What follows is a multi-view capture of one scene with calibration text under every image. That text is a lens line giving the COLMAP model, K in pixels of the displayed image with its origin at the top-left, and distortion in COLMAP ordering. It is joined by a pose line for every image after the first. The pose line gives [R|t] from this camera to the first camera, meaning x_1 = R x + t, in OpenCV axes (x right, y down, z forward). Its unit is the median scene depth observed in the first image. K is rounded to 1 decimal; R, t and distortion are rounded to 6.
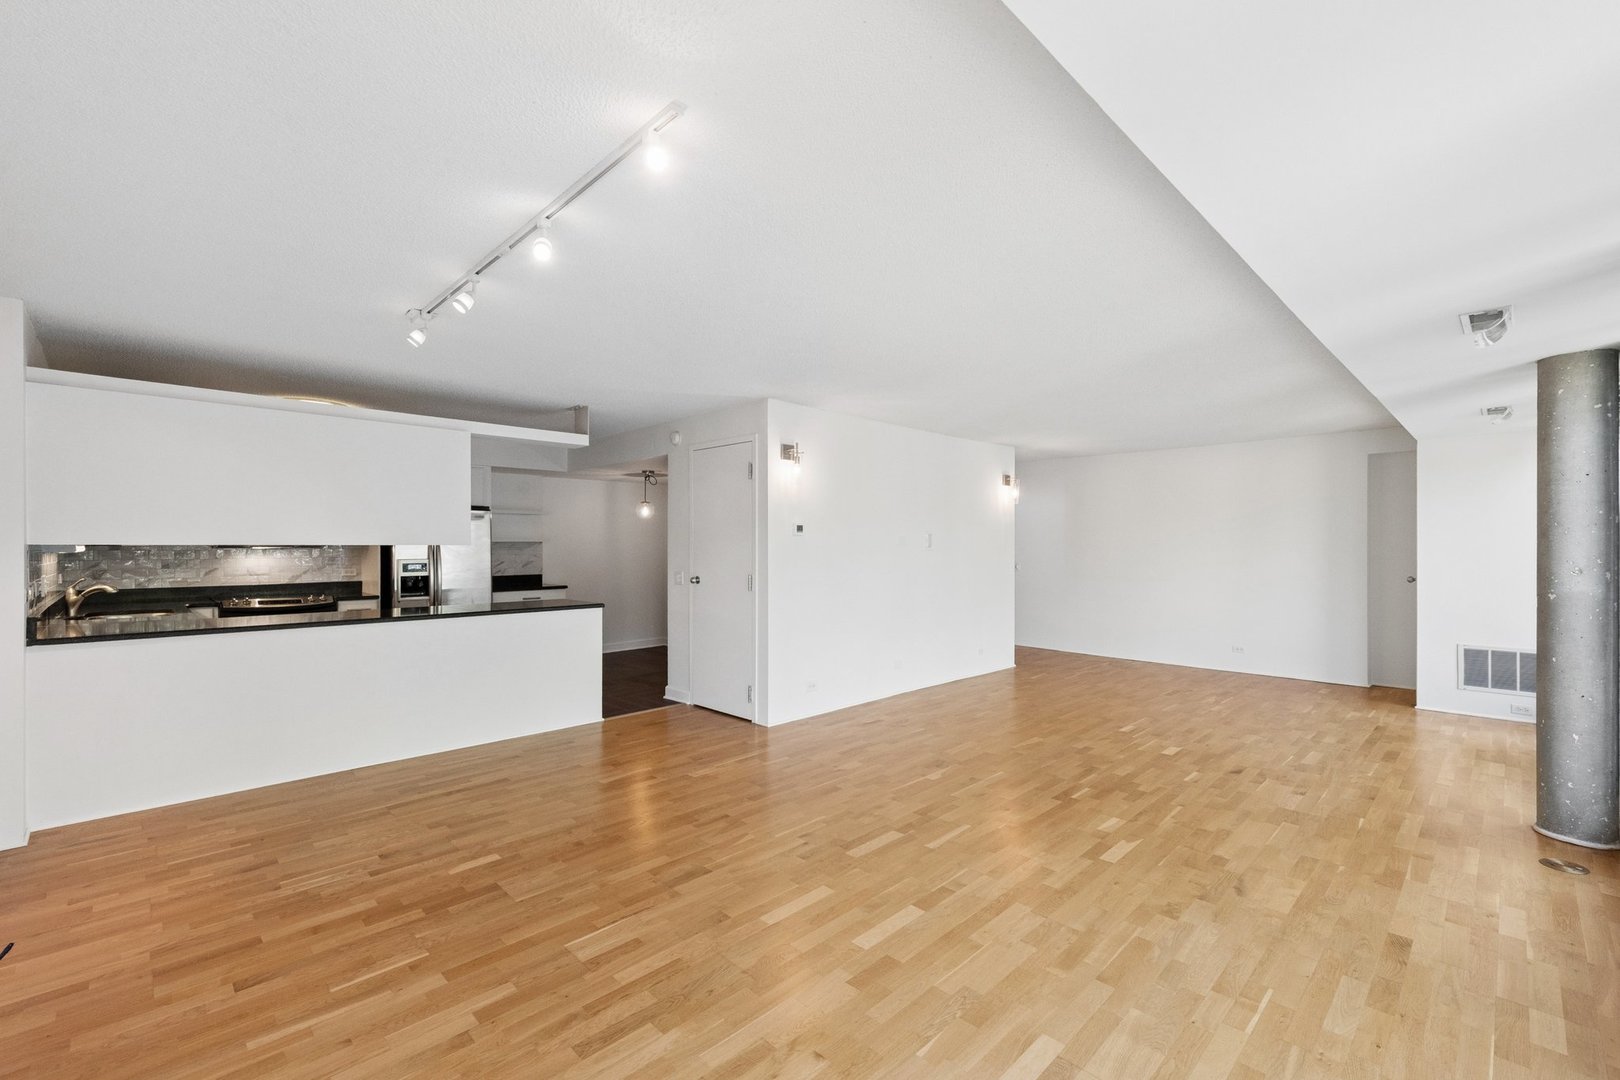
lens RADIAL K [[690.4, 0, 806.5], [0, 690.4, 546.0], [0, 0, 1]] dist [0.002477, 0.000204]
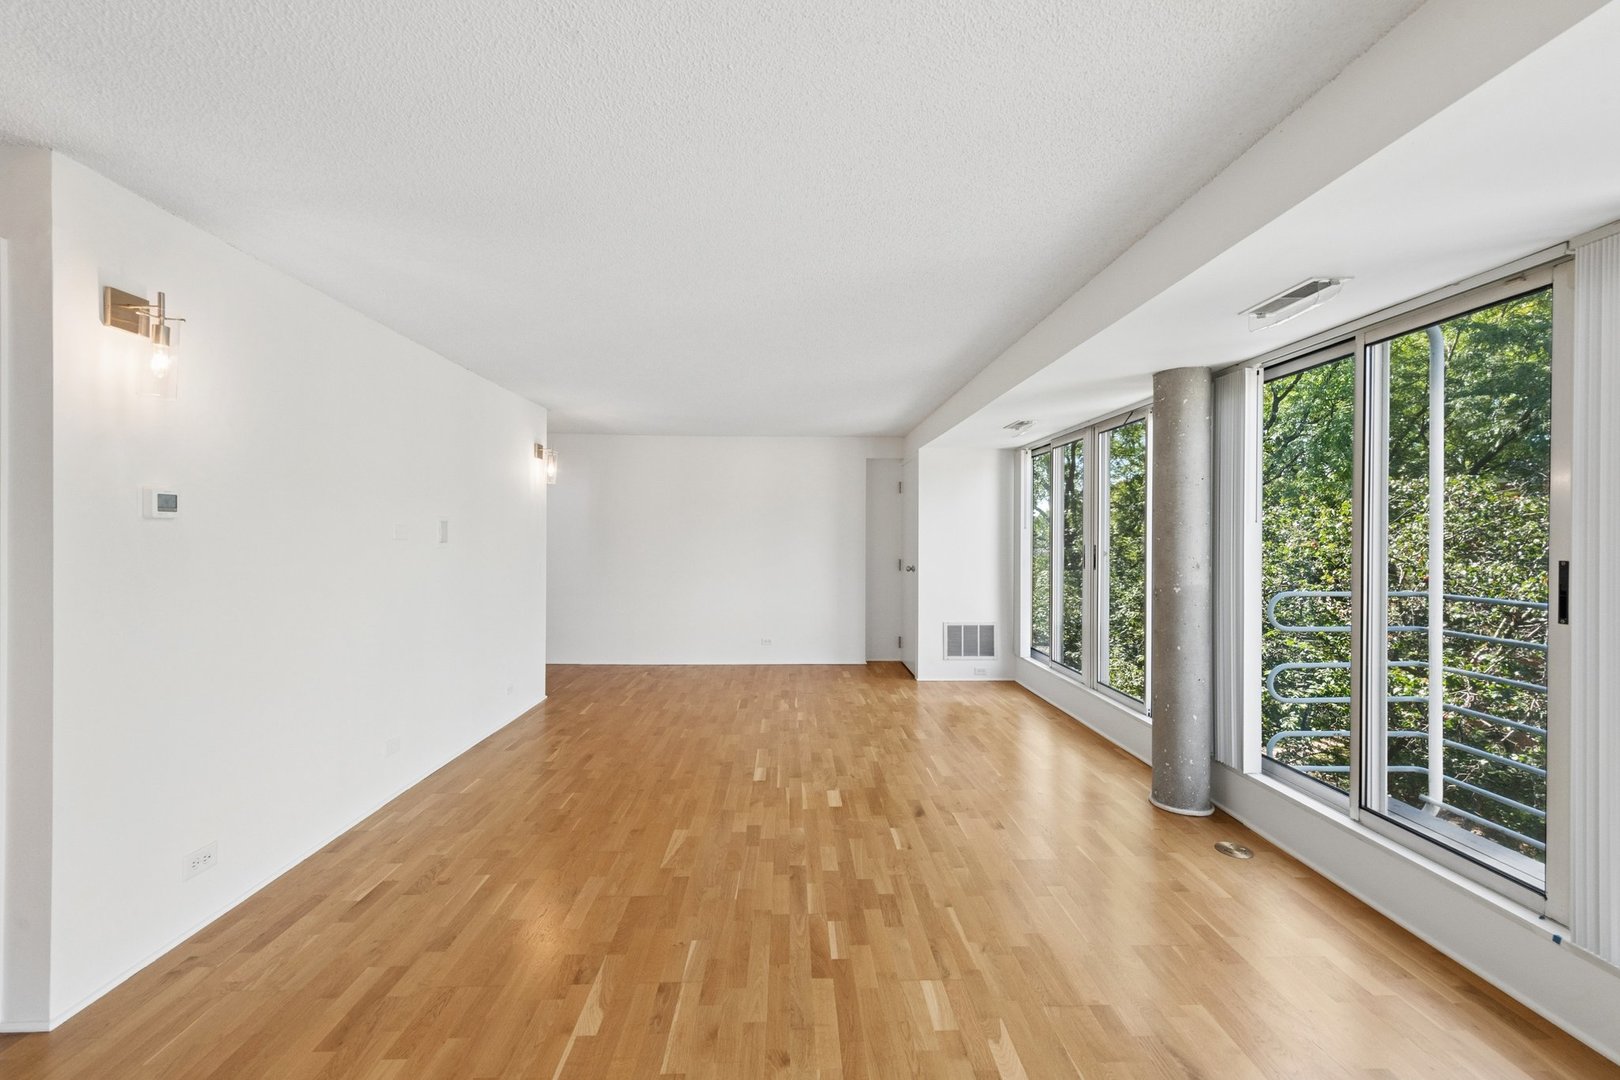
lens RADIAL K [[646.6, 0, 808.1], [0, 646.6, 535.0], [0, 0, 1]] dist [0.014824, -0.002894]
pose [[0.677569, 0.002929, 0.735454, -0.046853], [-0.002752, 0.999995, -0.001447, -0.007441], [-0.735454, -0.001043, 0.677573, 0.545827]]
